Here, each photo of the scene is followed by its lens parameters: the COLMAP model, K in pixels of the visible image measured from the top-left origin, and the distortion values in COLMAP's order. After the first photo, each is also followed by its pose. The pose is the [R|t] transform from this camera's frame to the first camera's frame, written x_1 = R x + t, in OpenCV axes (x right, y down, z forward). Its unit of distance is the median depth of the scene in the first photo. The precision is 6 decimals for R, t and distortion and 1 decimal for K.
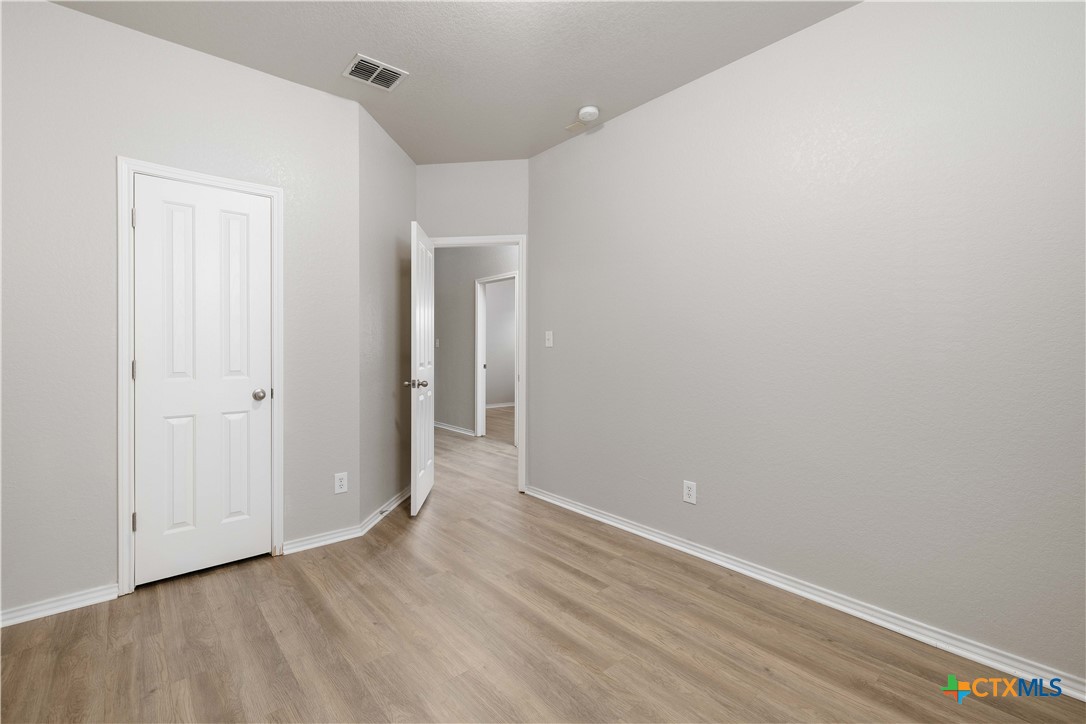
lens RADIAL K [[473.5, 0, 540.9], [0, 473.5, 353.5], [0, 0, 1]] dist [0.012772, 0.000033]
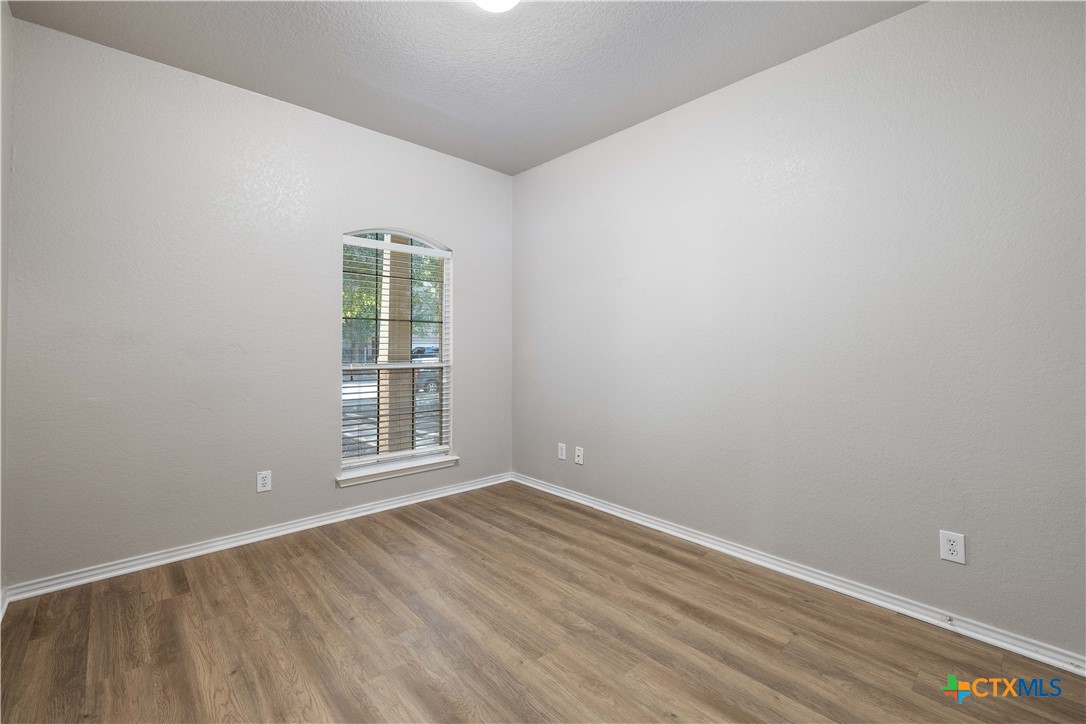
lens RADIAL K [[473.5, 0, 543.2], [0, 473.5, 357.4], [0, 0, 1]] dist [0.012772, 0.000033]
pose [[-0.999971, -0.007283, -0.002241, -0.154559], [-0.007357, 0.999353, 0.035195, -0.024003], [0.001983, 0.035210, -0.999378, 1.959273]]
